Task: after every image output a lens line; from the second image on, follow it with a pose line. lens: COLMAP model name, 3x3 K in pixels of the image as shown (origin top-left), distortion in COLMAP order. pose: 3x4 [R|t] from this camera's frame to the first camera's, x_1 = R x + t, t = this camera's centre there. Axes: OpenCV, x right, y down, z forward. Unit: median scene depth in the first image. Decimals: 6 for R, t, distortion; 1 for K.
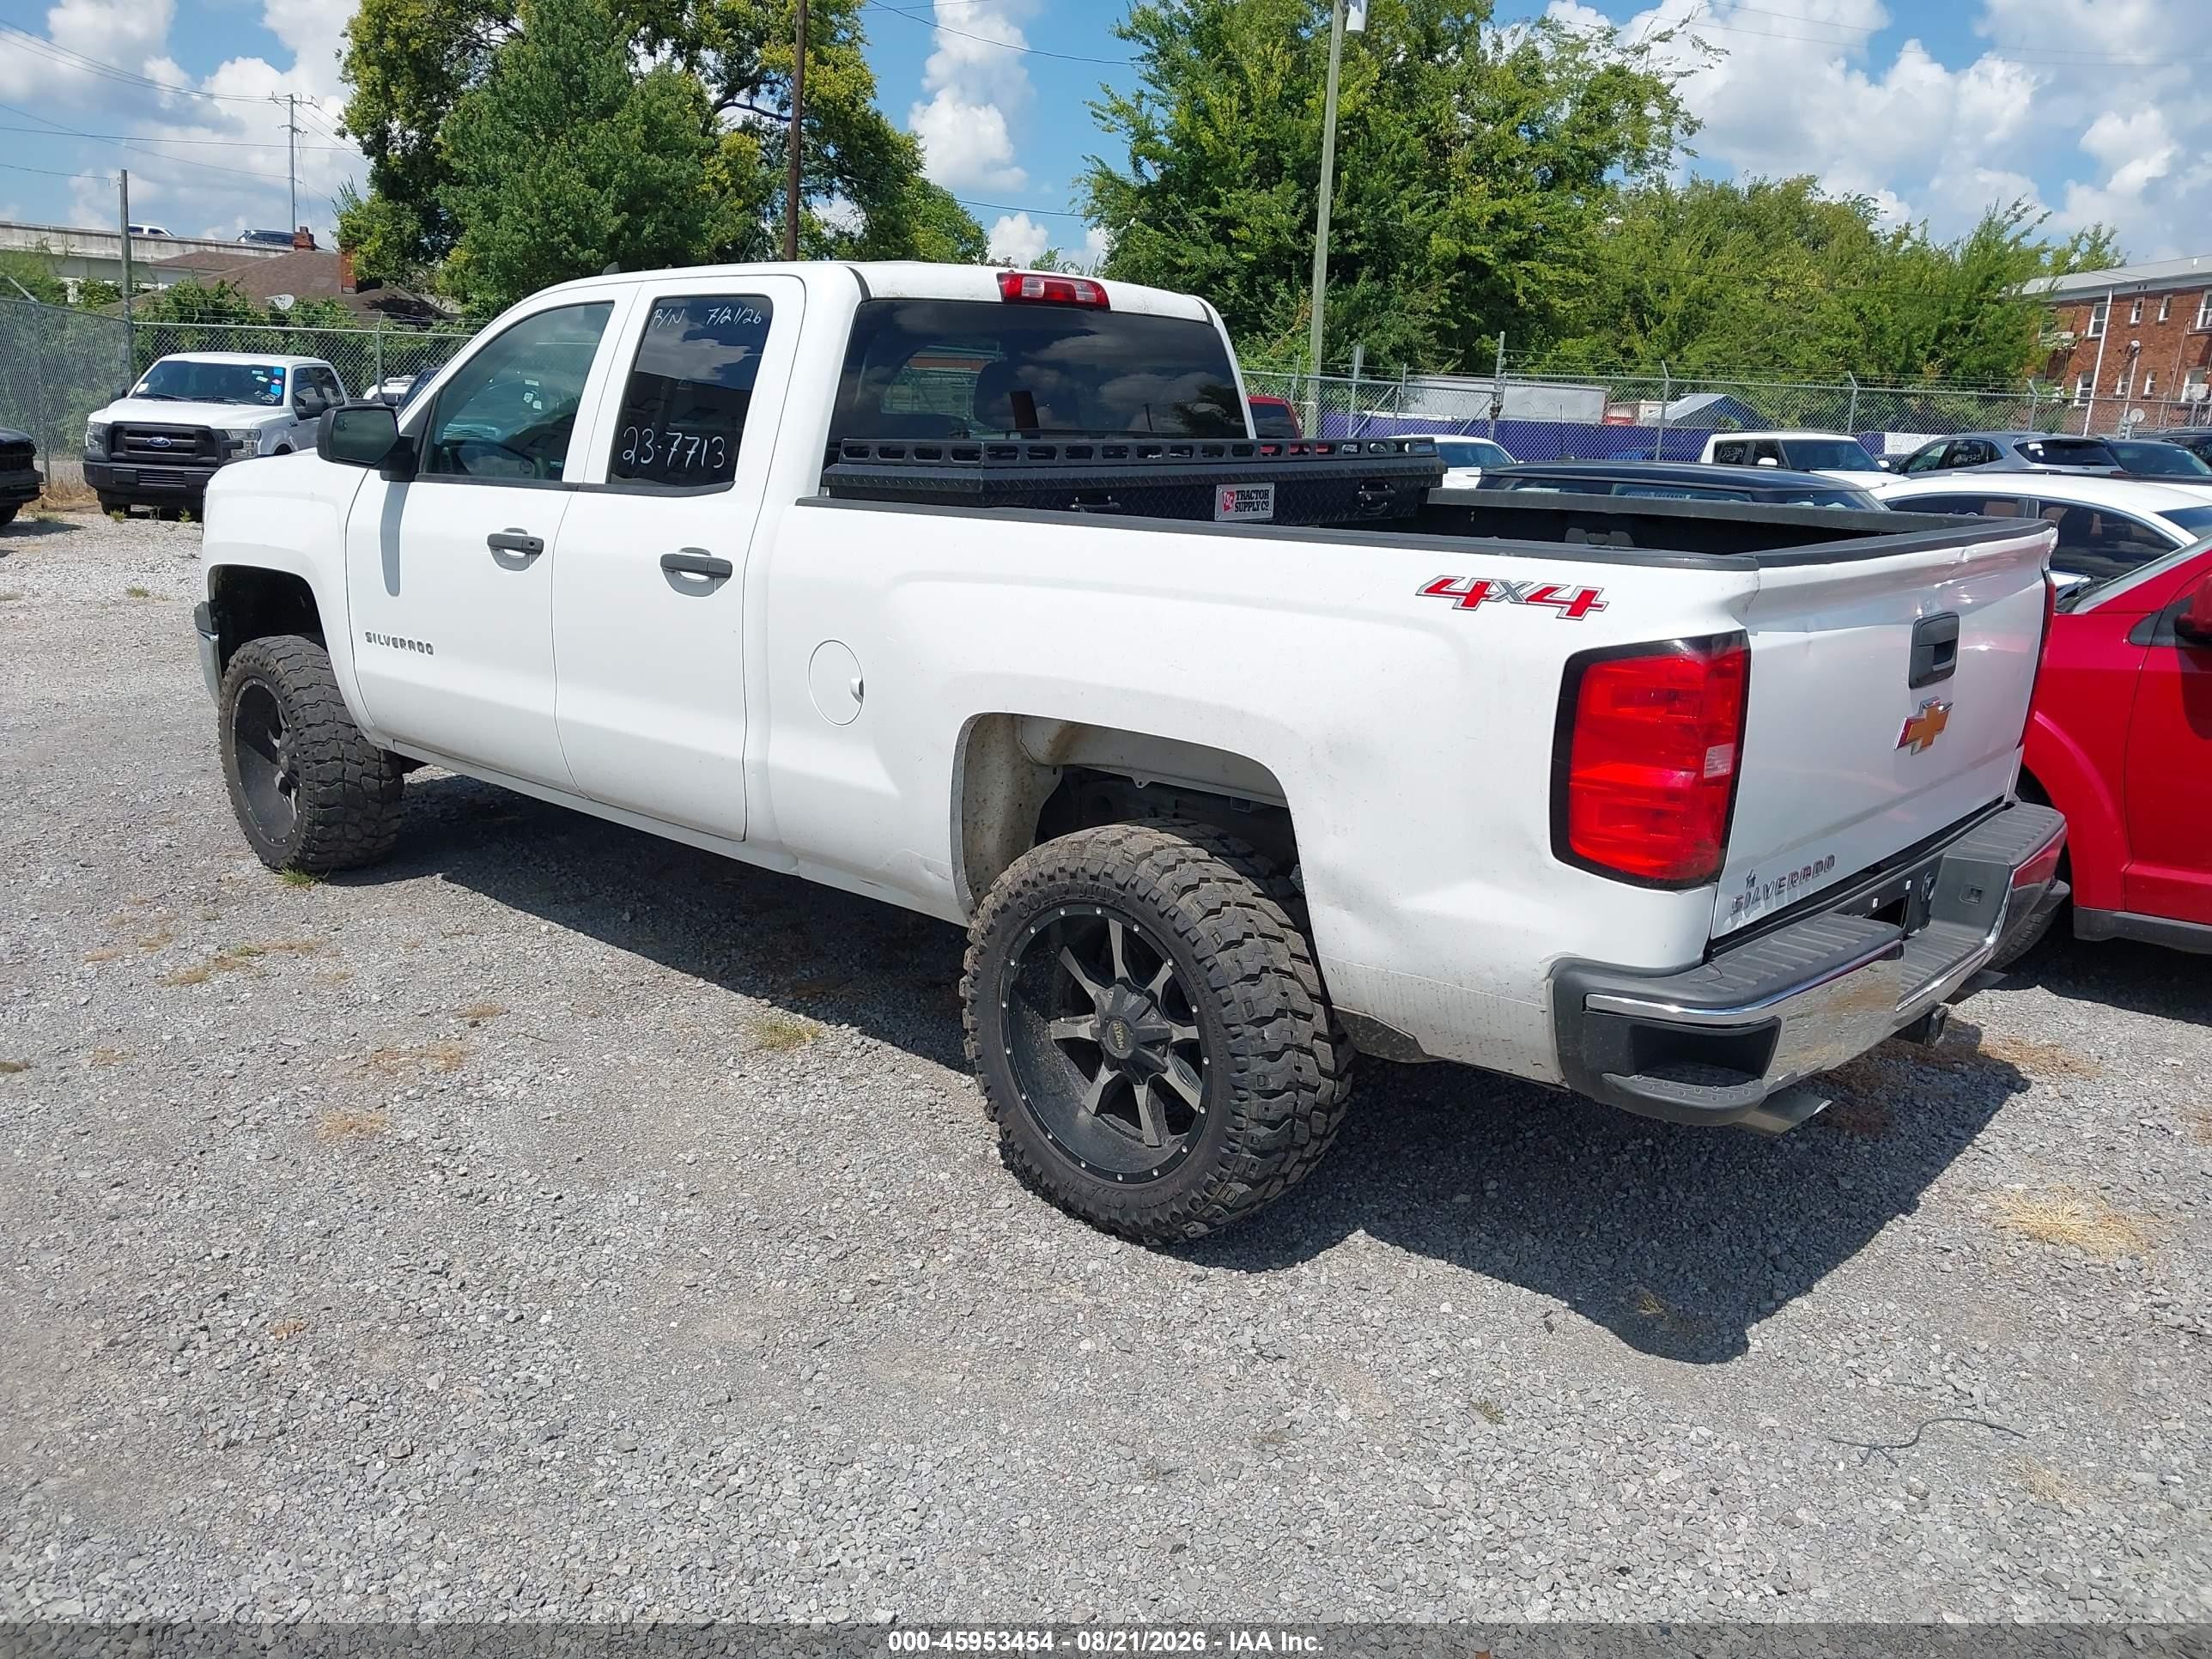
lens RADIAL K [[1806.8, 0, 1104.5], [0, 1806.8, 916.8], [0, 0, 1]] dist [0.009124, 0.007838]
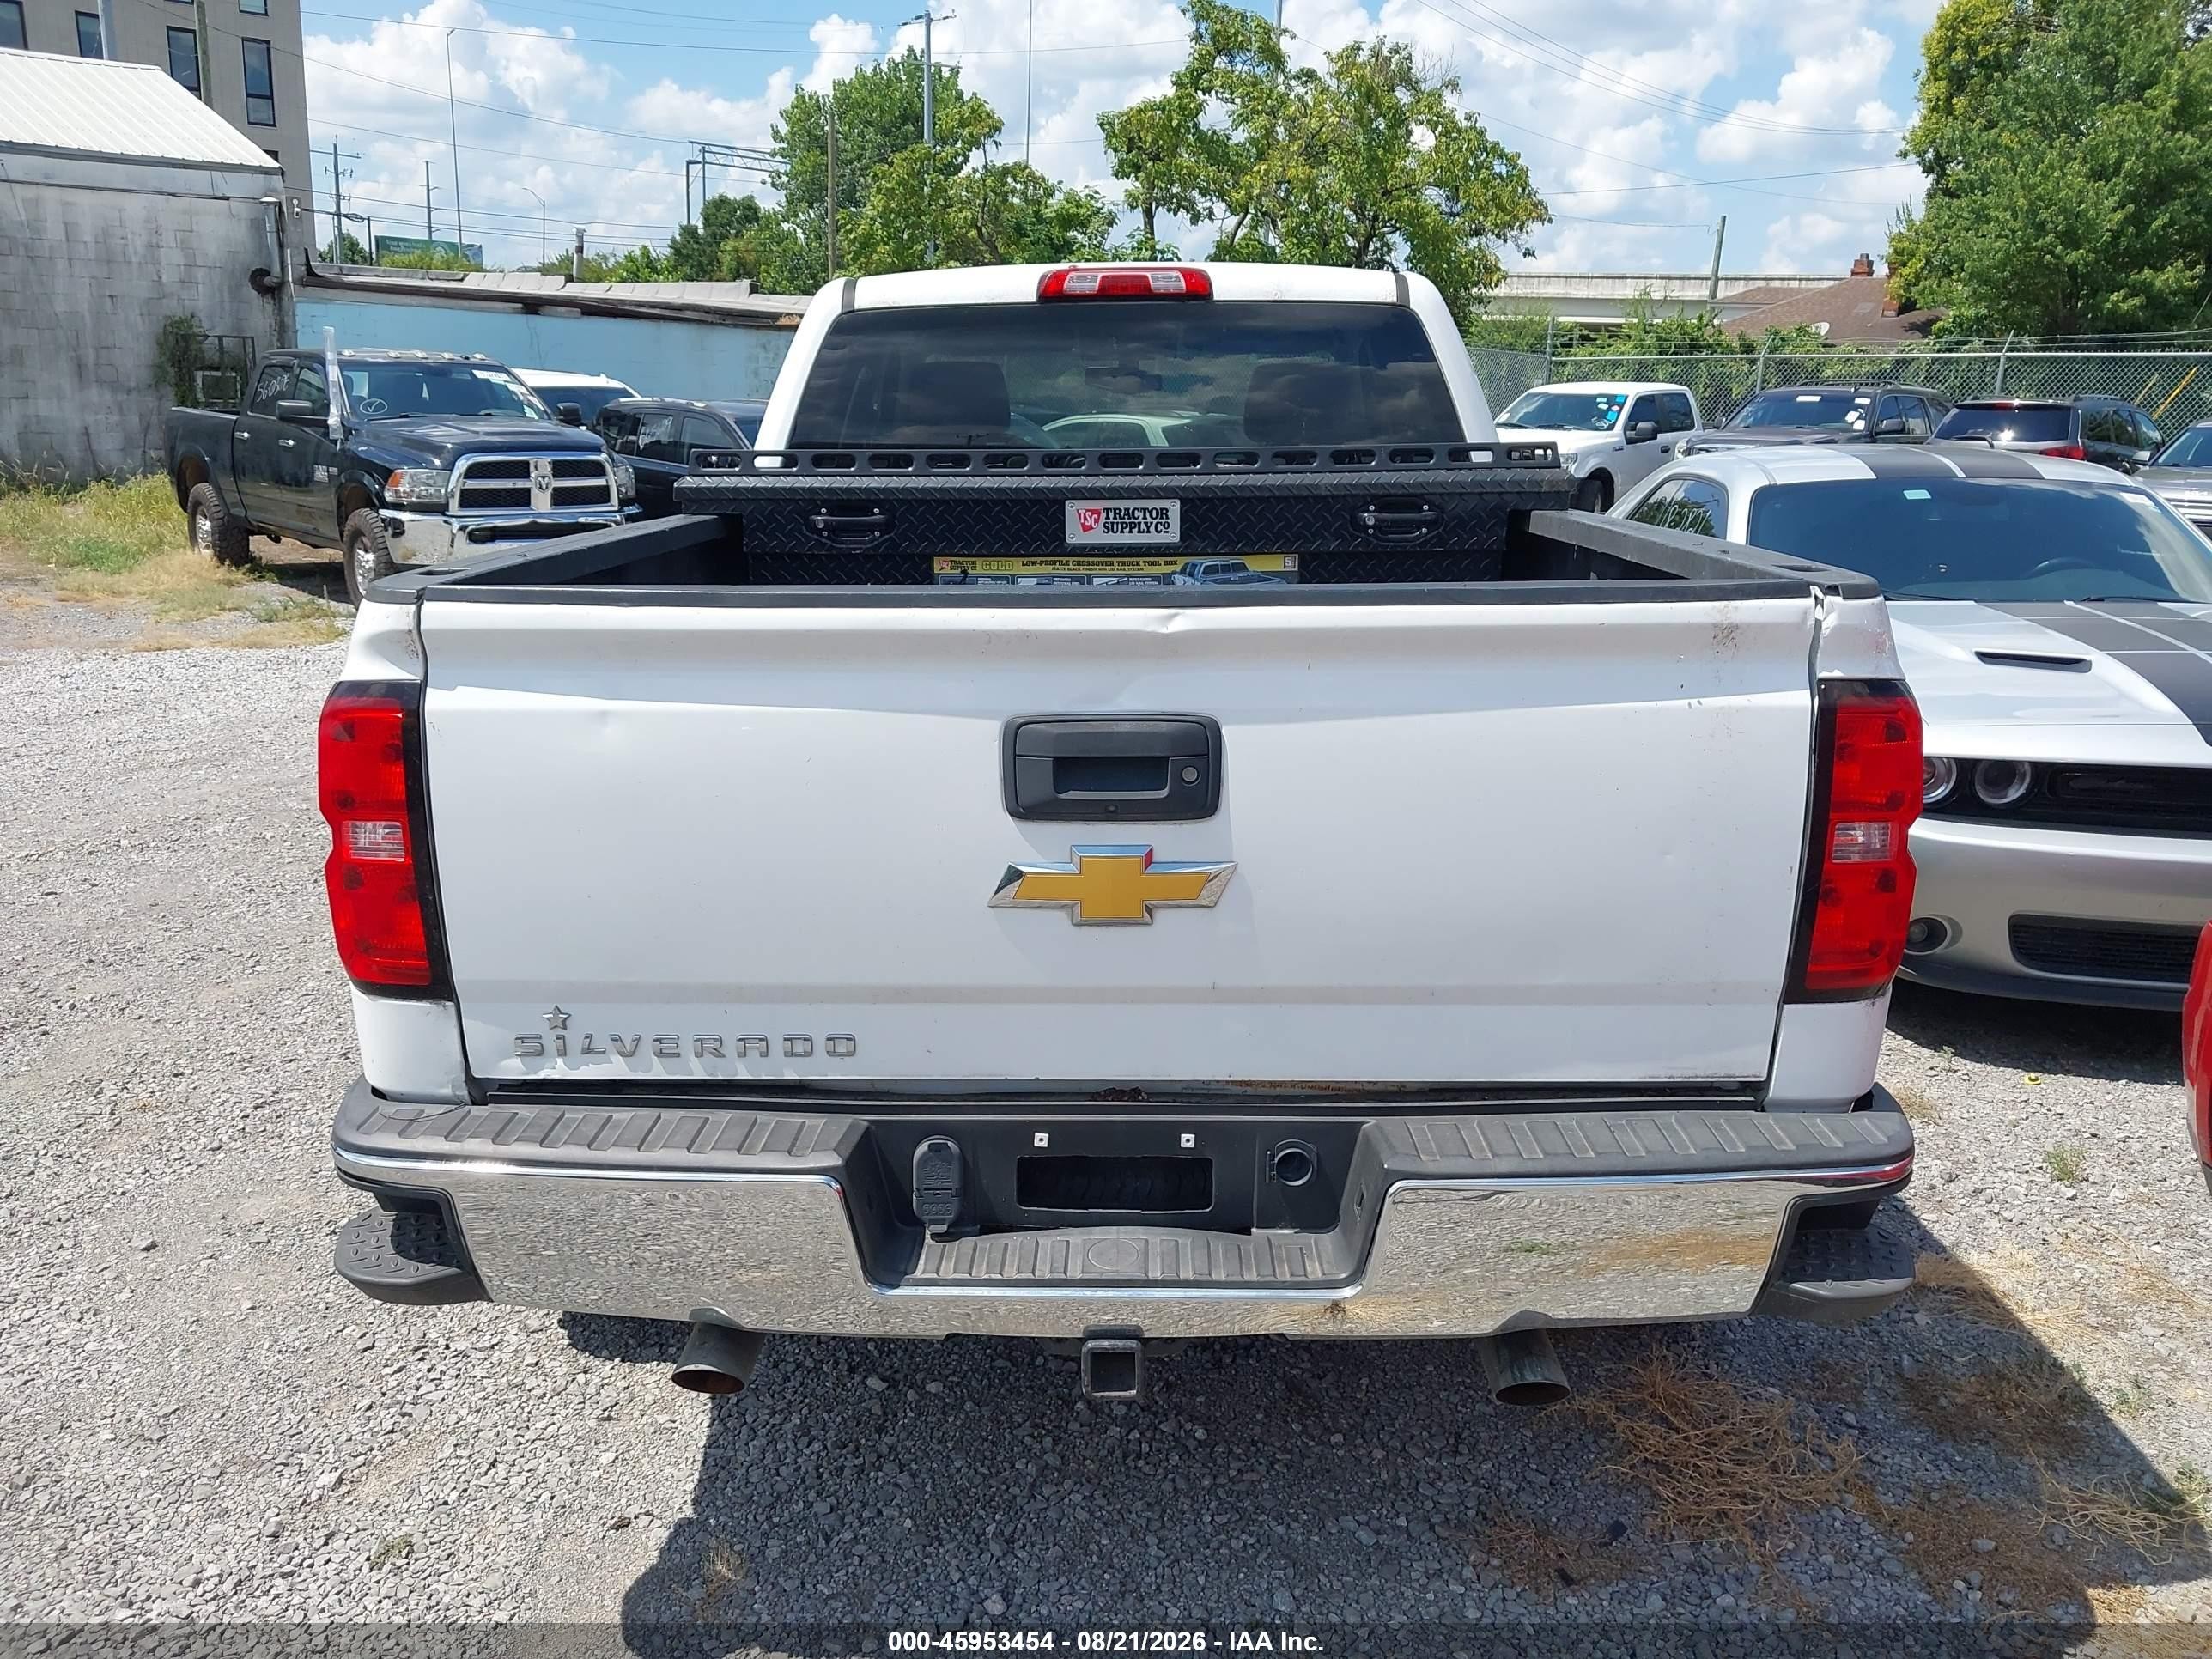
lens RADIAL K [[1817.2, 0, 1098.1], [0, 1817.2, 921.4], [0, 0, 1]] dist [-0.008932, 0.000683]
pose [[0.647592, 0.180810, -0.740224, 0.124864], [-0.189401, 0.979147, 0.073470, -0.018726], [0.738073, 0.092621, 0.668334, 0.077761]]
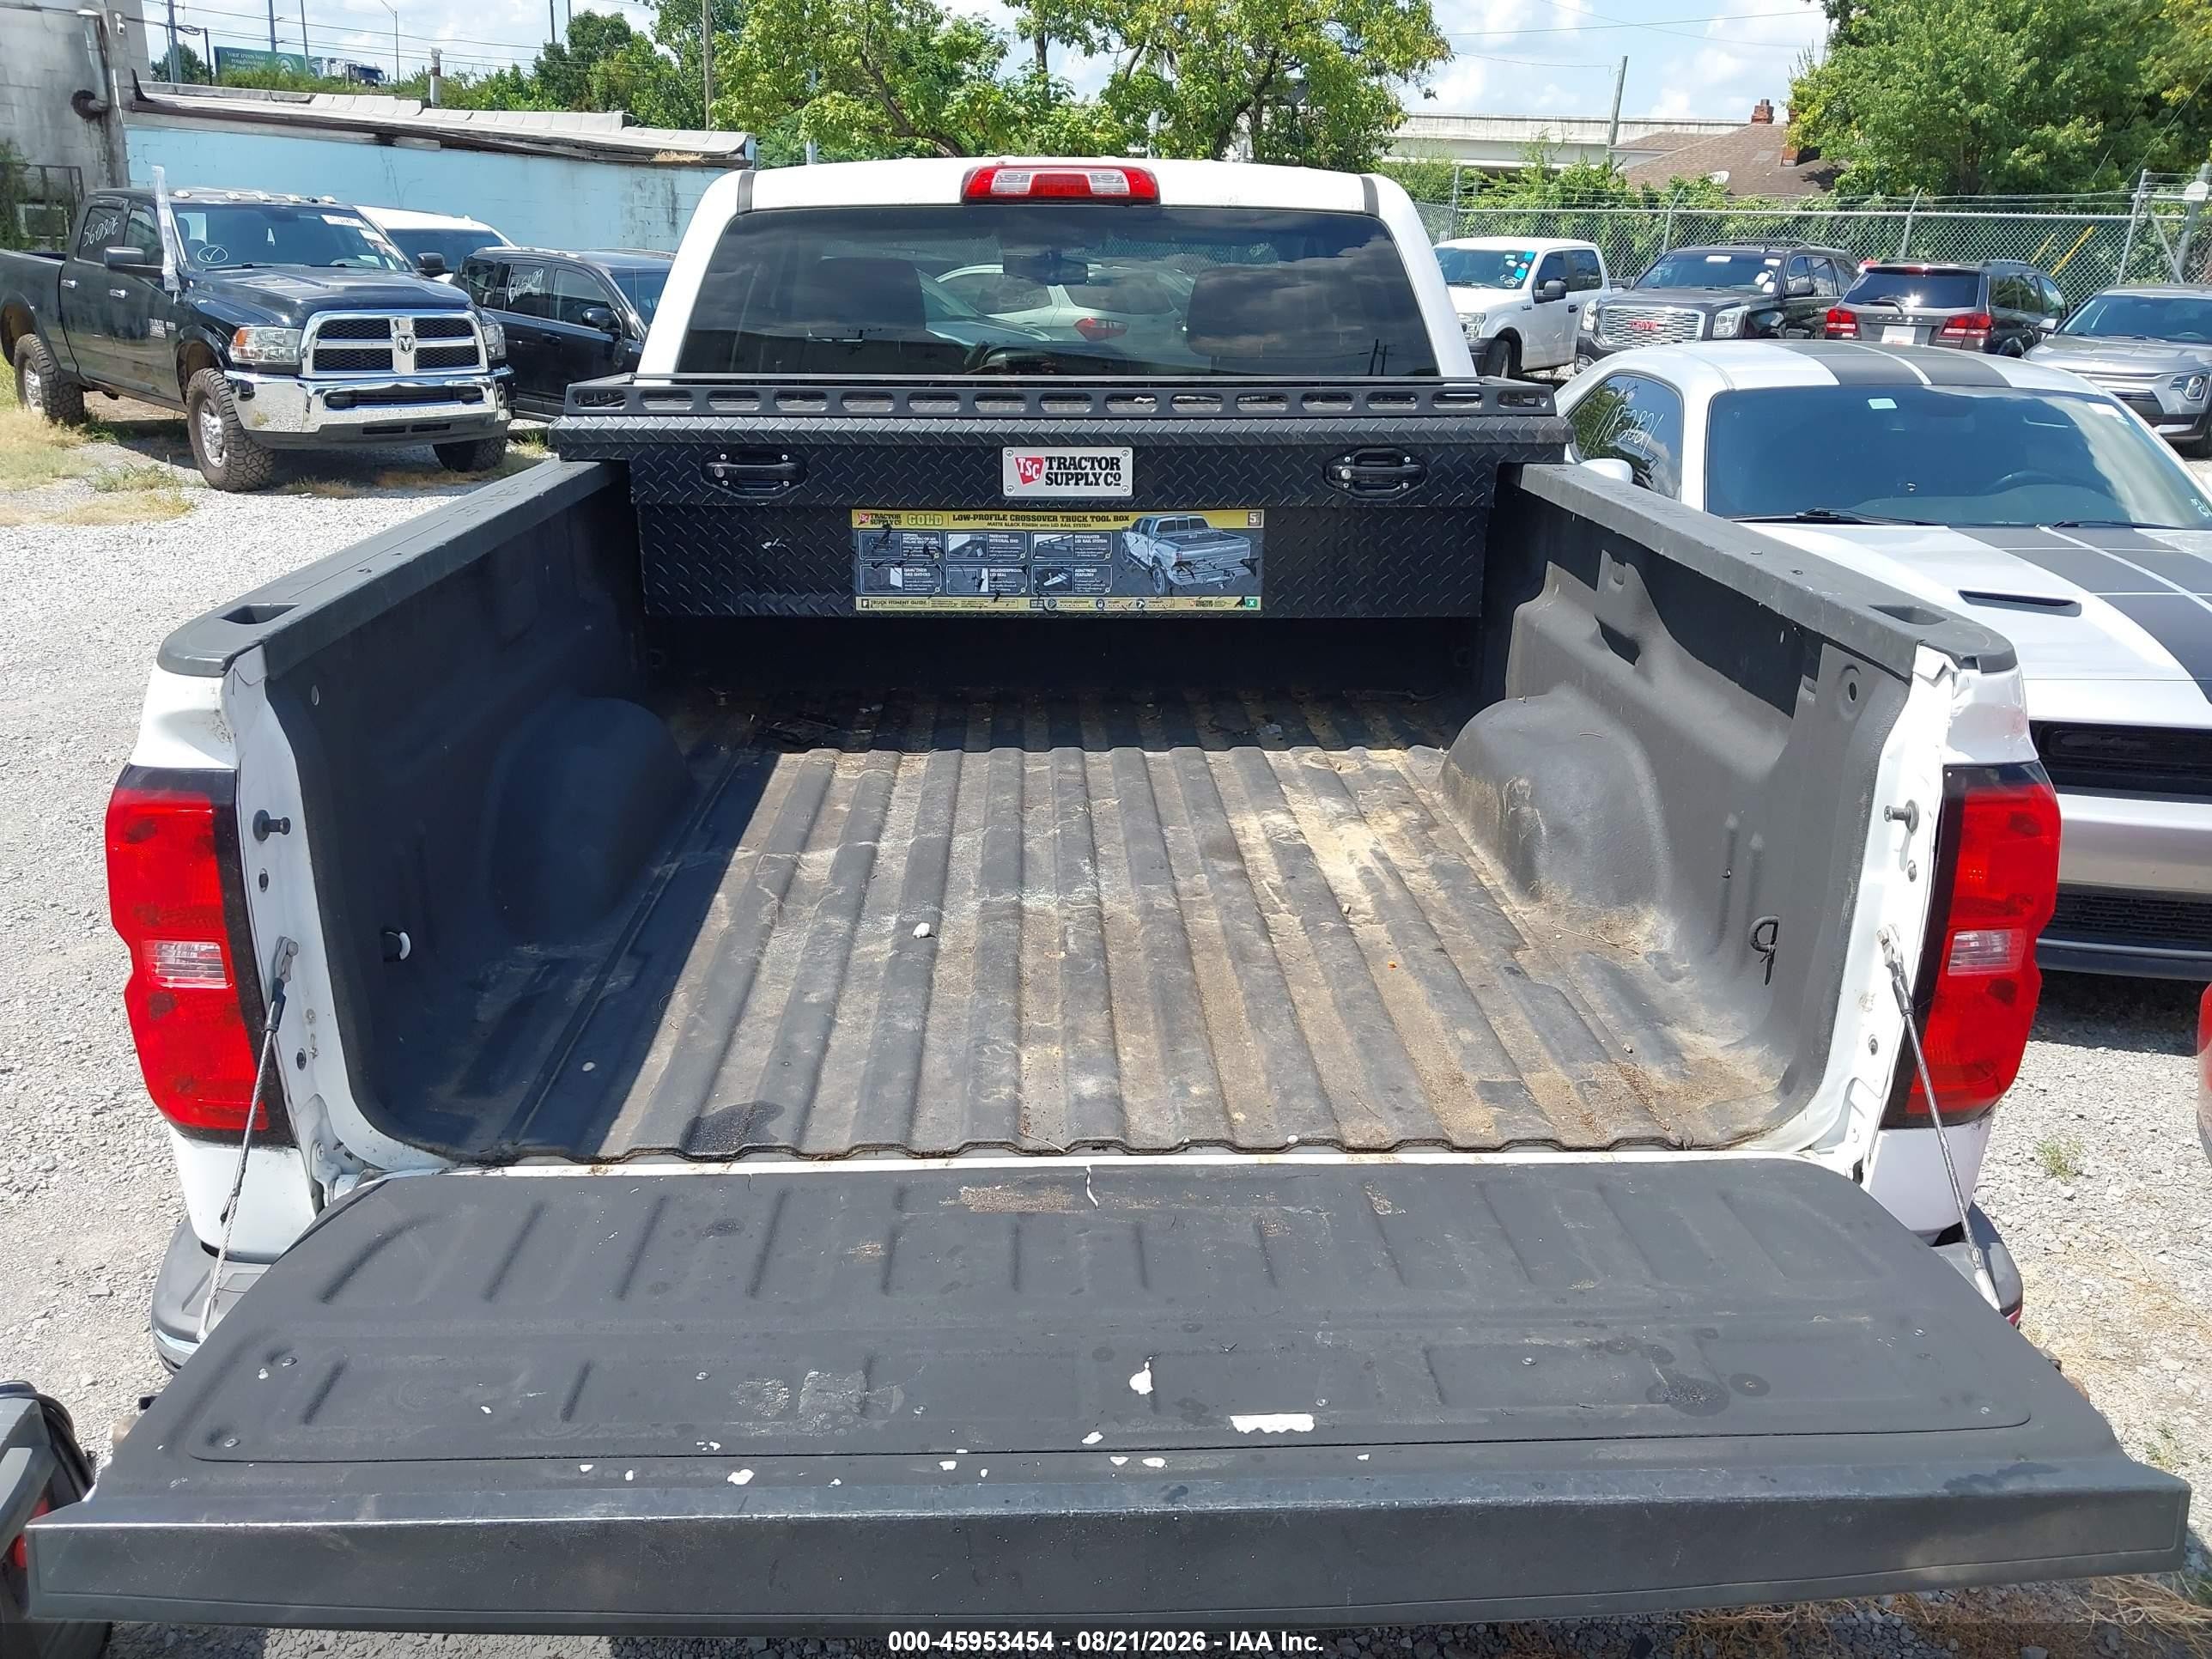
lens RADIAL K [[1799.0, 0, 1112.6], [0, 1799.0, 914.2], [0, 0, 1]] dist [-0.000834, -0.002470]
pose [[0.696925, 0.233324, -0.678127, 0.108750], [-0.188174, 0.971957, 0.141032, -0.027842], [0.692016, 0.029317, 0.721286, 0.084598]]
